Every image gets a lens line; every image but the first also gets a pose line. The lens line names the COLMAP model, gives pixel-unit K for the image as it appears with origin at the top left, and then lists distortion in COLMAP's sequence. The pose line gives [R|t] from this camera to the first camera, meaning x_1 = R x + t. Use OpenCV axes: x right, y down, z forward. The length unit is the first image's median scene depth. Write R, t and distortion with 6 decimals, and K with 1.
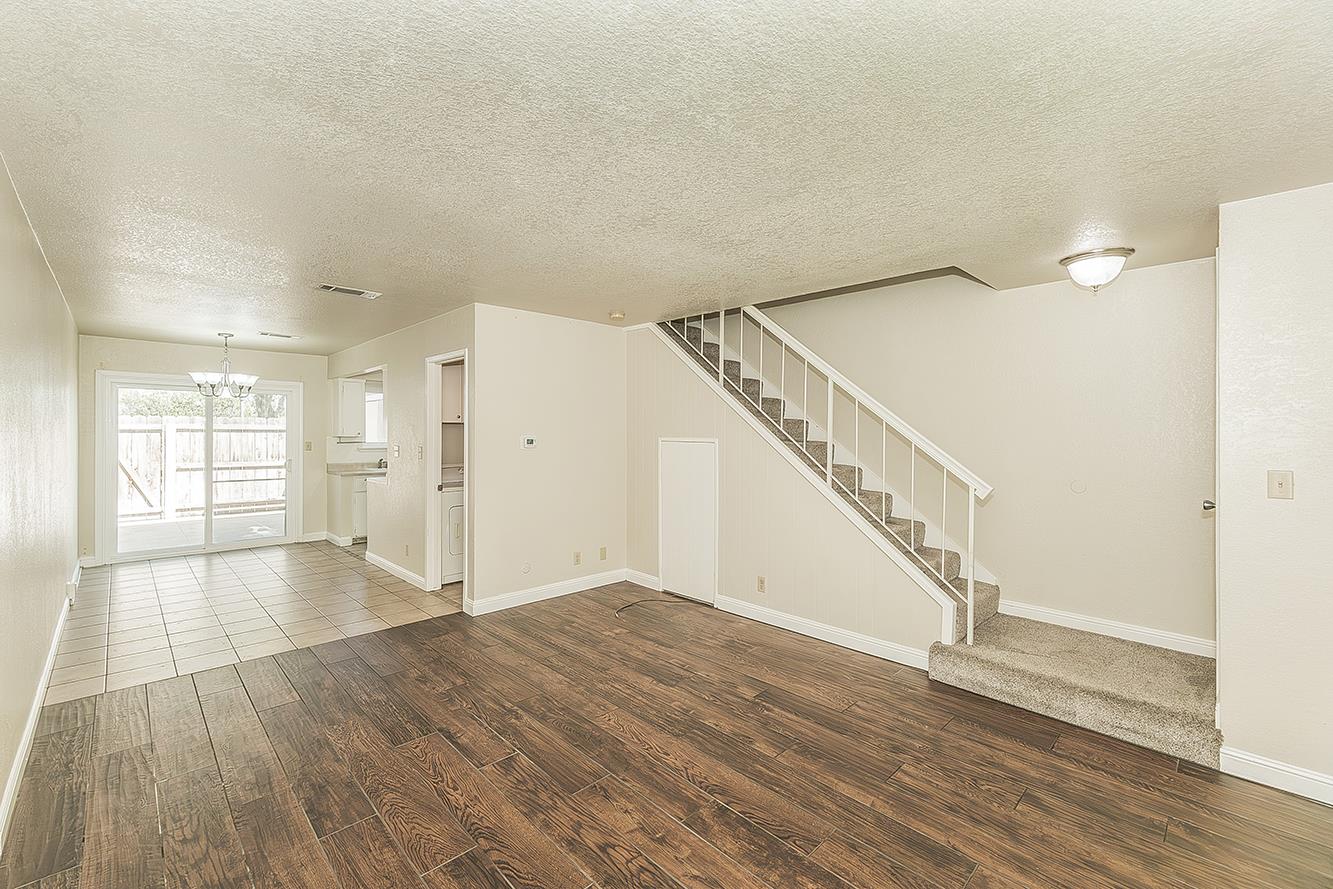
lens RADIAL K [[559.3, 0, 631.3], [0, 559.3, 430.8], [0, 0, 1]] dist [0.003644, 0.001452]
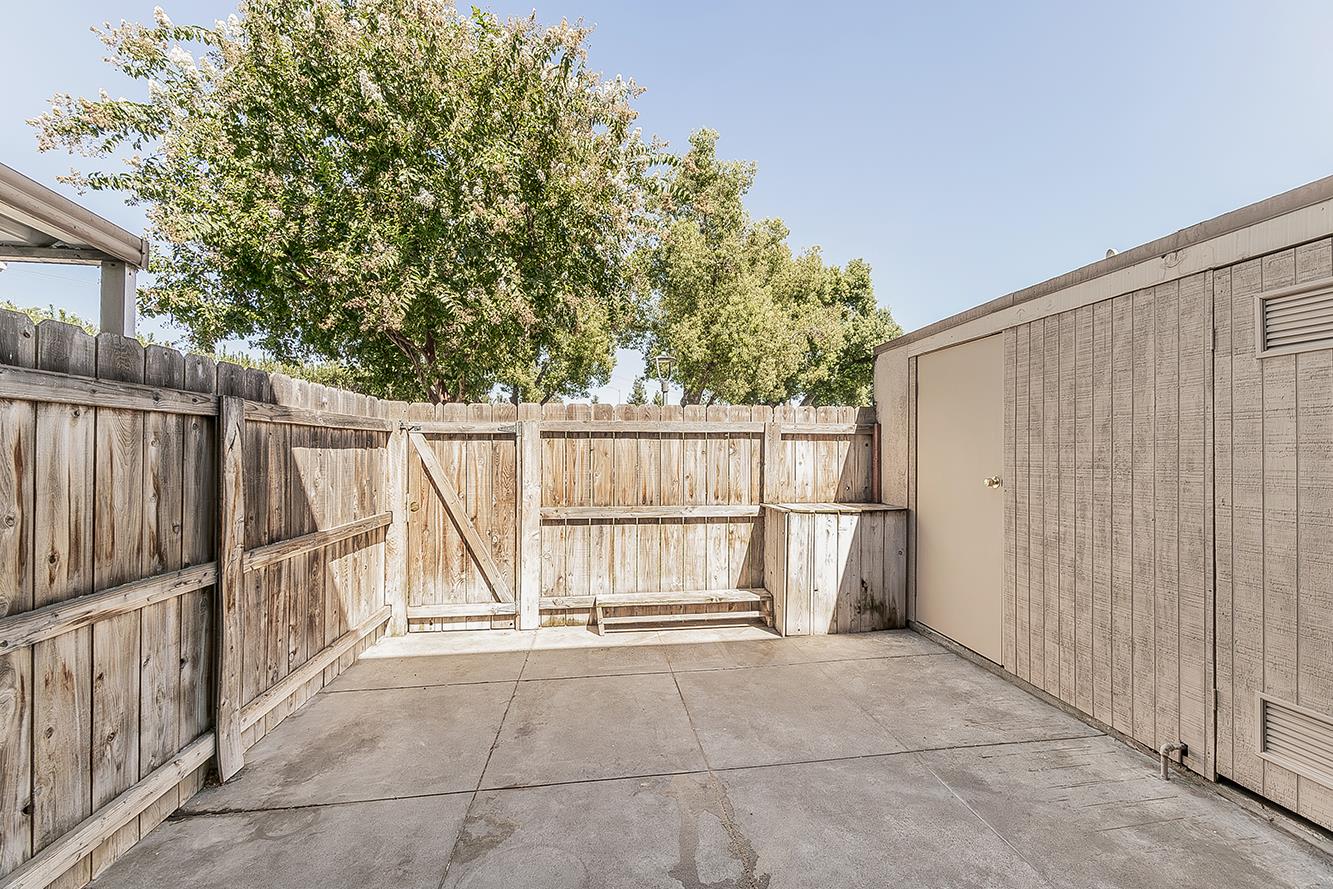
lens RADIAL K [[559.3, 0, 673.0], [0, 559.3, 448.4], [0, 0, 1]] dist [0.003644, 0.001452]
pose [[0.824787, 0.000925, -0.565442, -1.240234], [0.000127, 0.999998, 0.001822, 0.025046], [0.565443, -0.001575, 0.824786, 1.824545]]
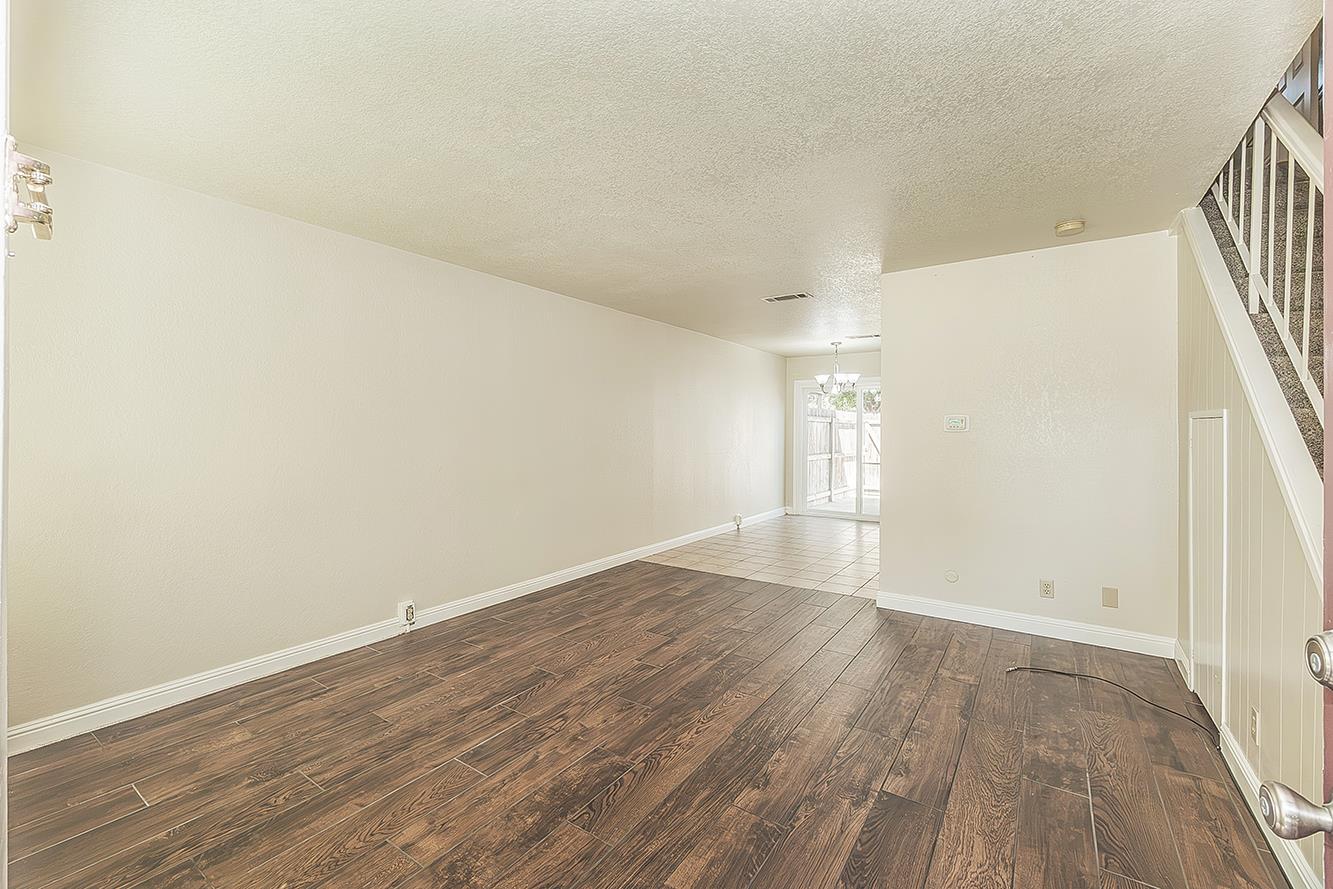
lens RADIAL K [[559.3, 0, 630.1], [0, 559.3, 448.5], [0, 0, 1]] dist [0.003644, 0.001452]
pose [[0.191925, 0.026913, -0.981041, 0.646892], [0.004070, 0.999594, 0.028218, 0.039122], [0.981401, -0.009409, 0.191737, 0.467083]]
